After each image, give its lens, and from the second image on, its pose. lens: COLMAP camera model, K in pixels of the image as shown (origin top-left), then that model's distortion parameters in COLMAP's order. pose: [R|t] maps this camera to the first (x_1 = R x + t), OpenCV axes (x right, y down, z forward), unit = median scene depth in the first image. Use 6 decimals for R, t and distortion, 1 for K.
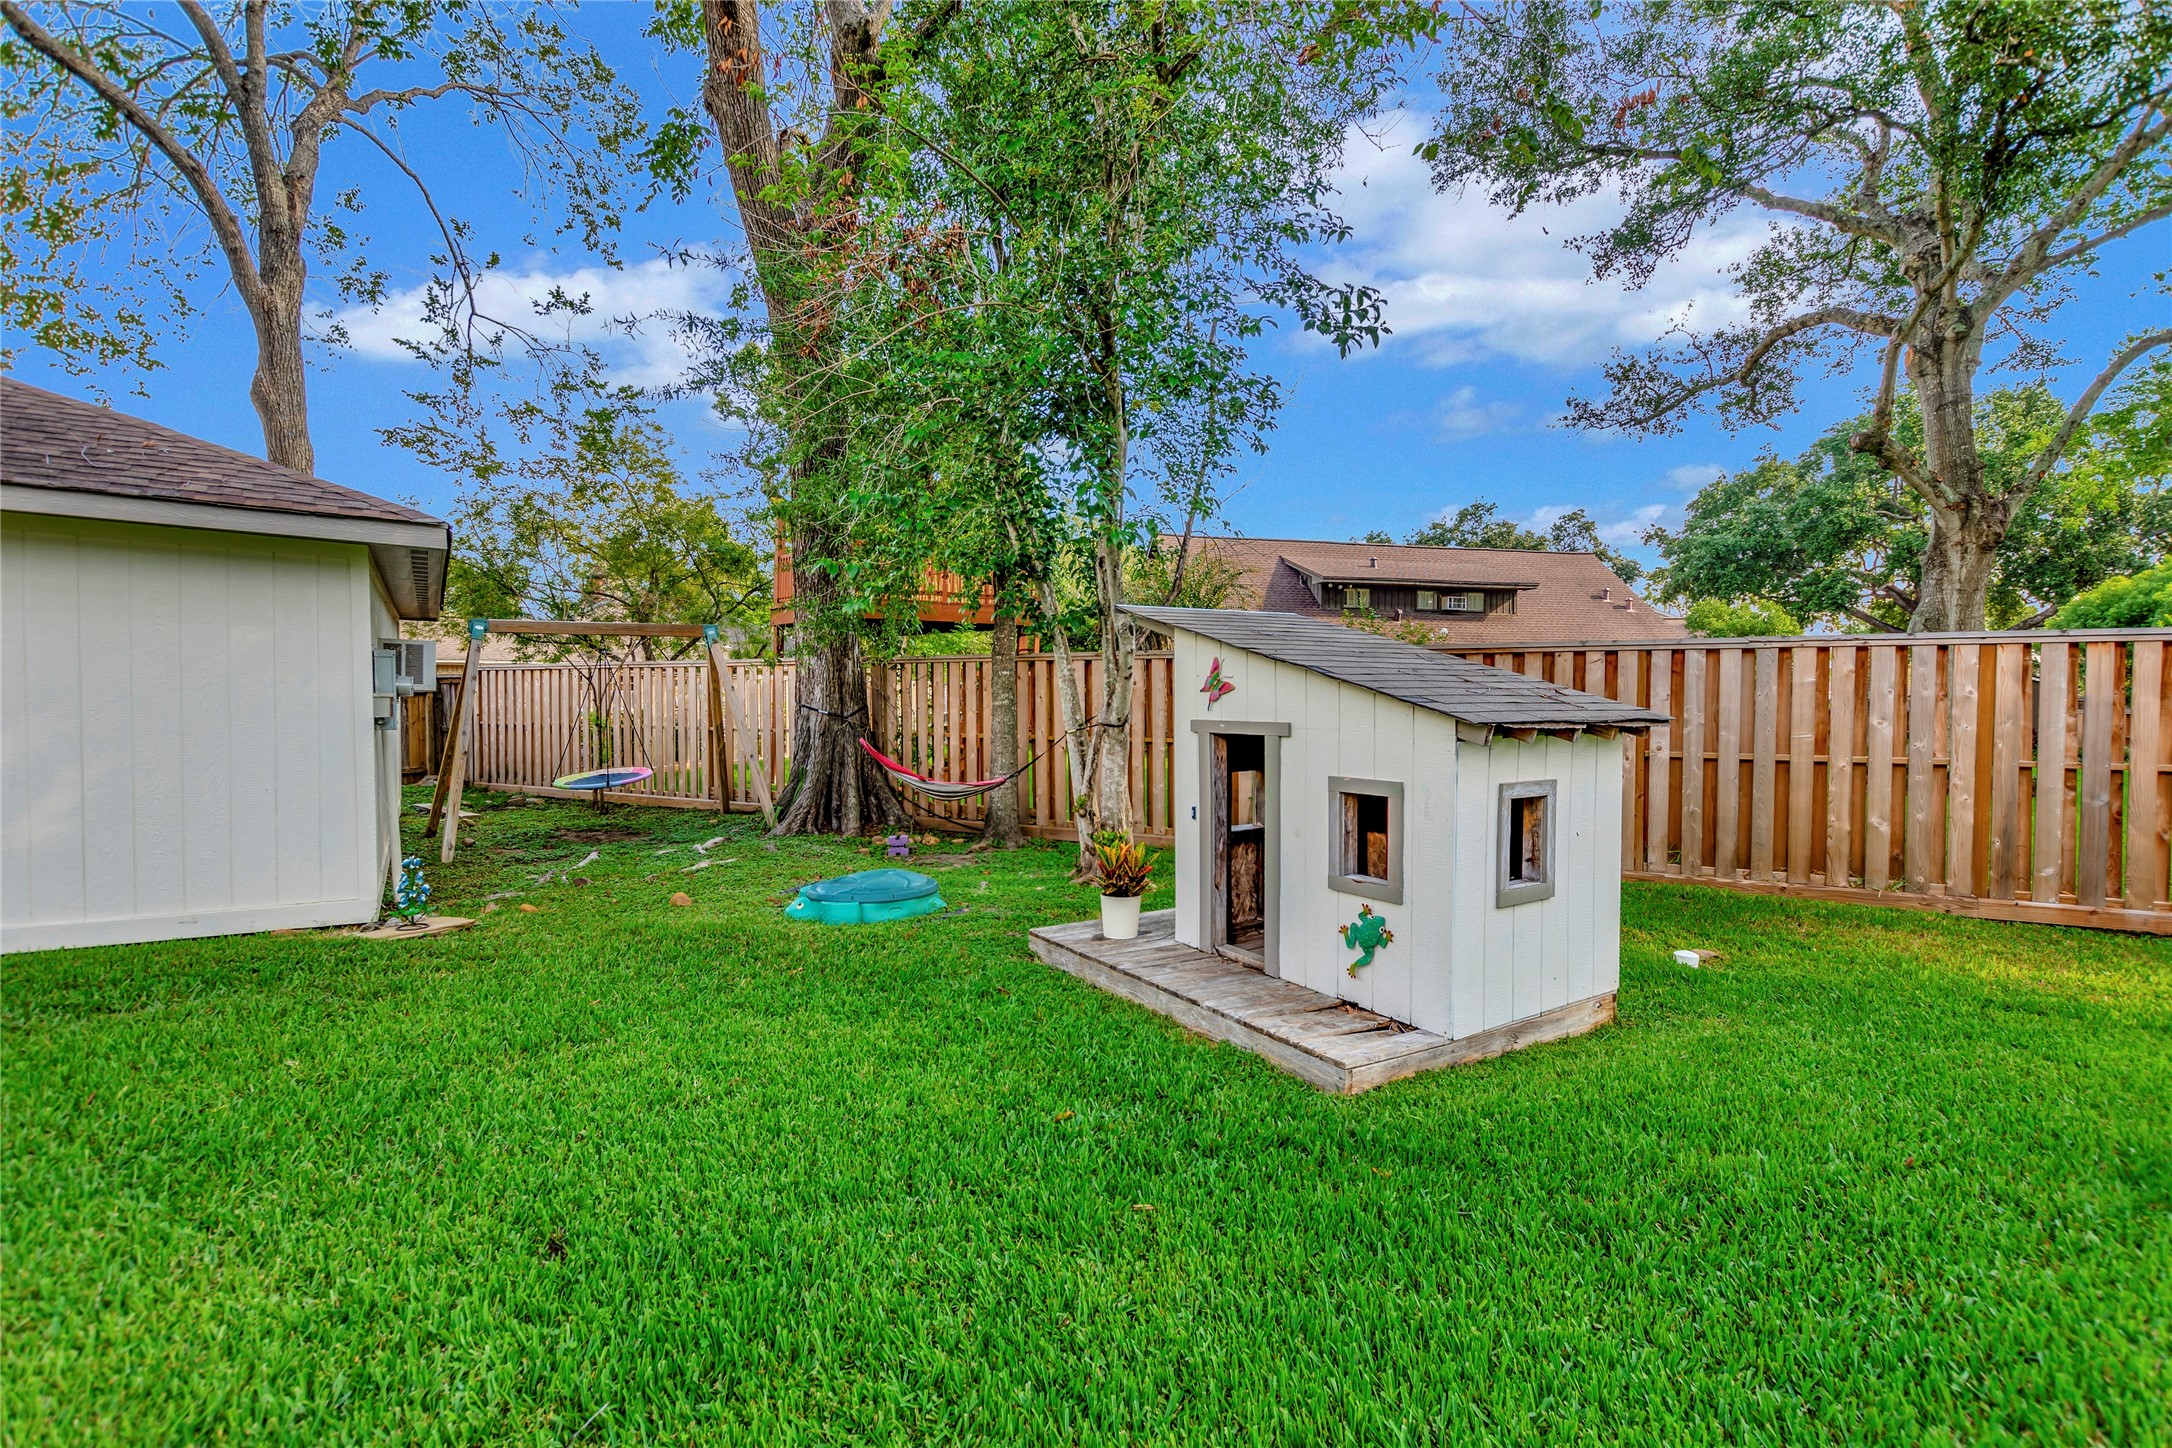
lens RADIAL K [[967.5, 0, 1079.9], [0, 967.5, 712.9], [0, 0, 1]] dist [0.006511, -0.004124]
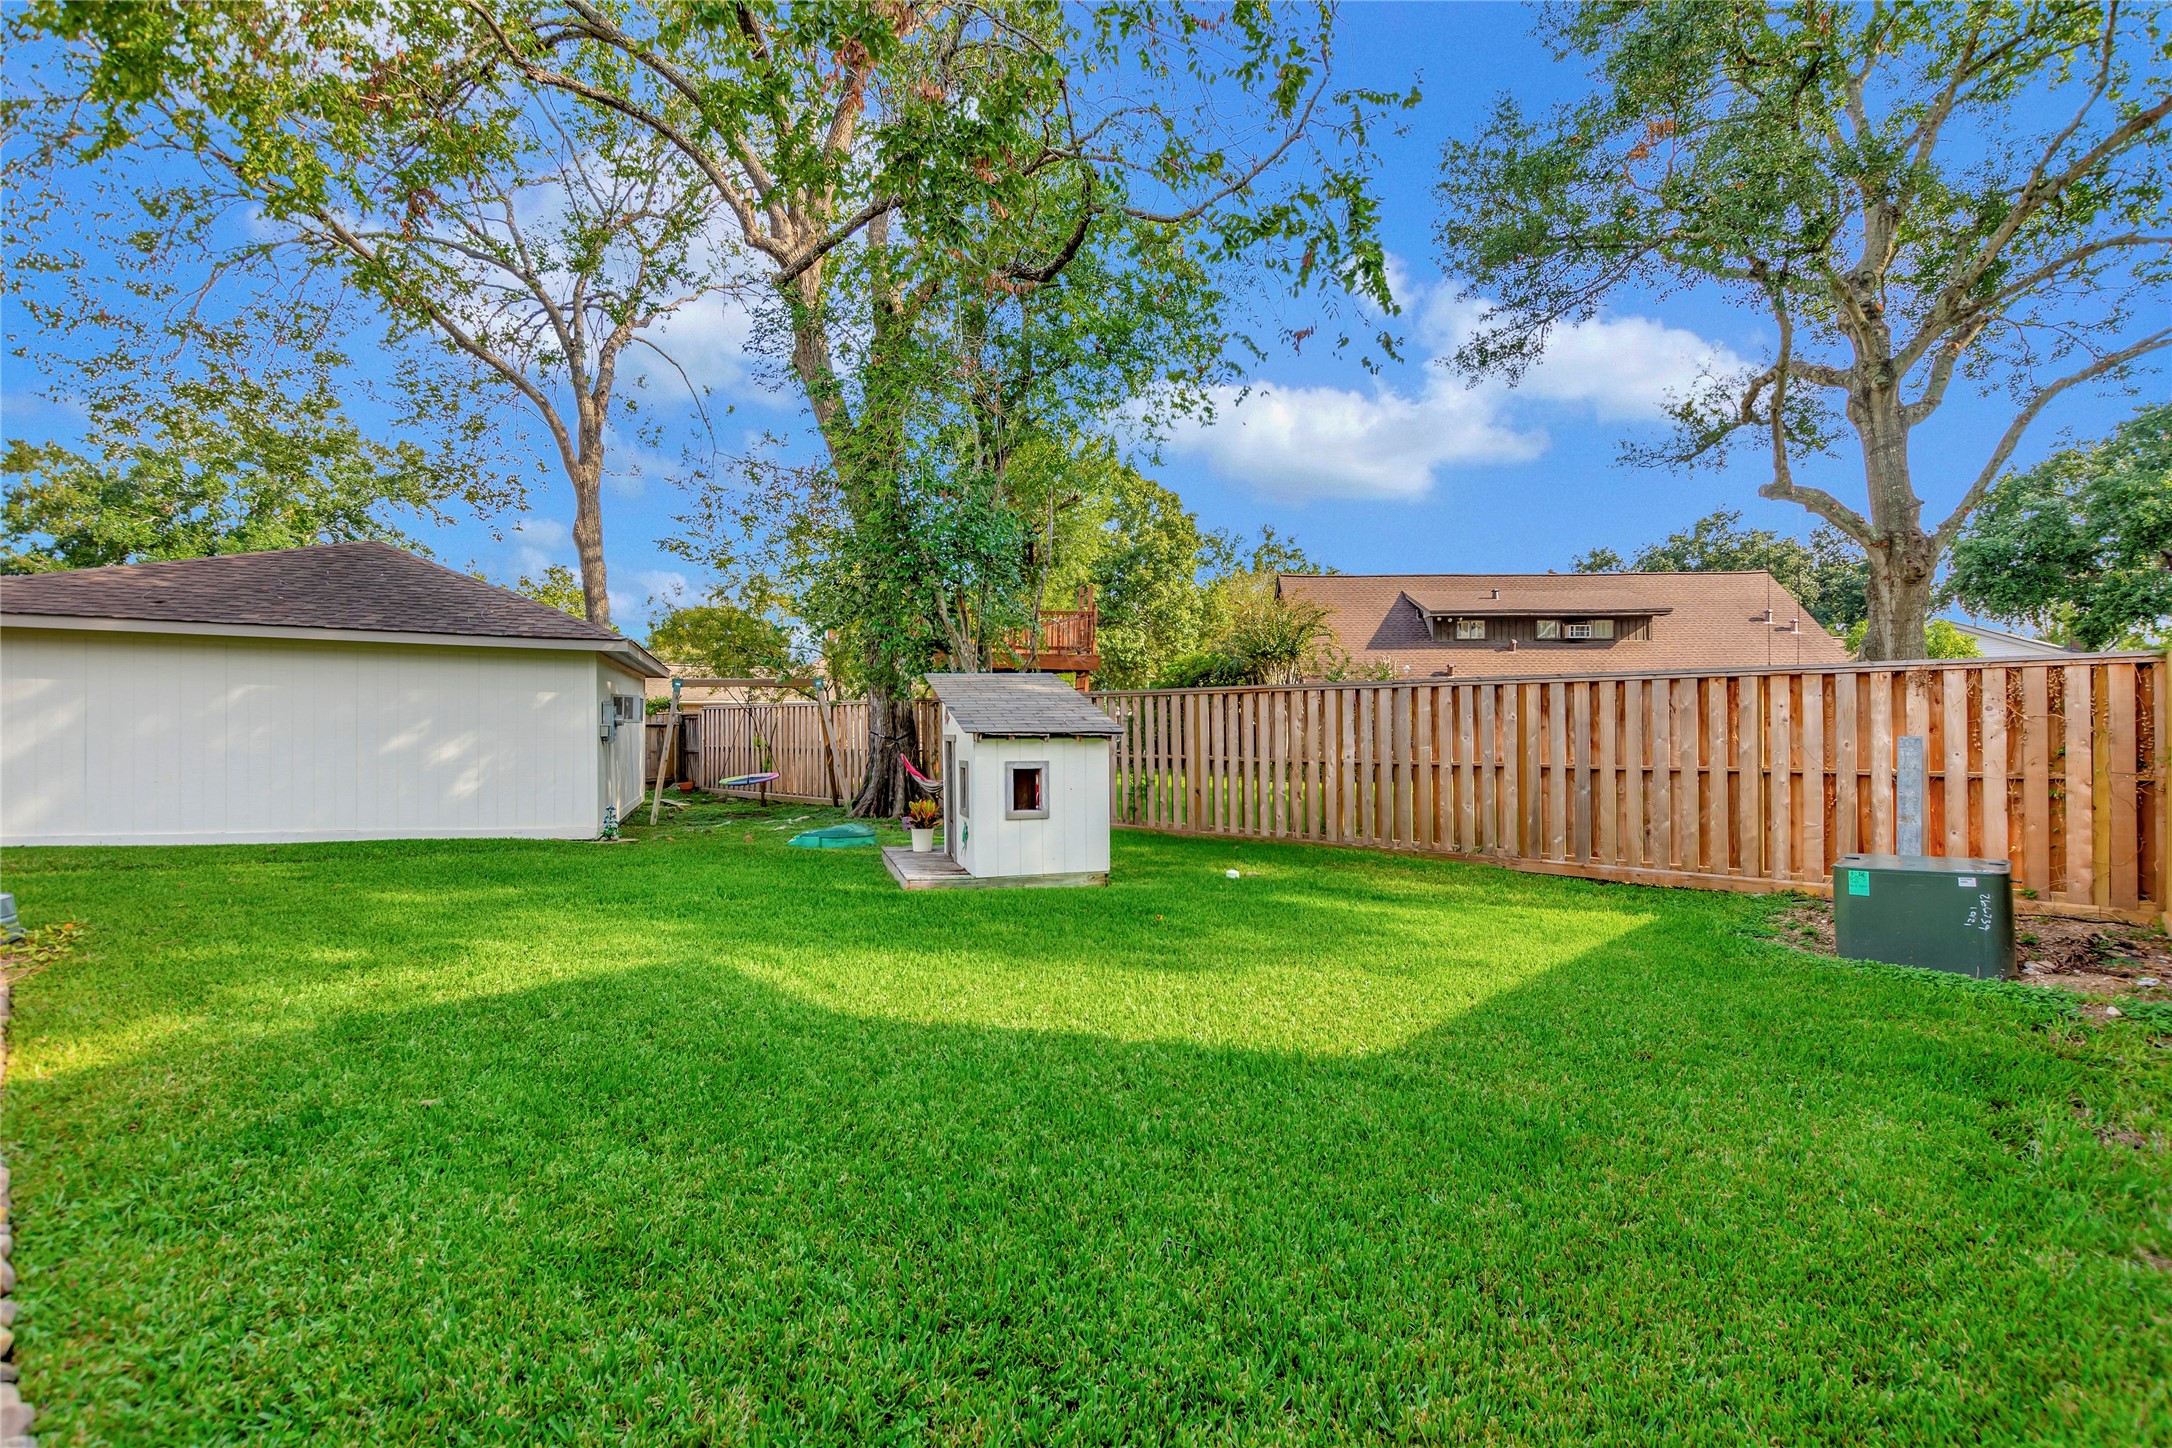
lens RADIAL K [[967.5, 0, 1036.7], [0, 967.5, 719.3], [0, 0, 1]] dist [0.006511, -0.004124]
pose [[0.960138, -0.007365, -0.279429, 0.296166], [0.000045, 0.999657, -0.026192, 0.009675], [0.279526, 0.025135, 0.959809, -0.283024]]
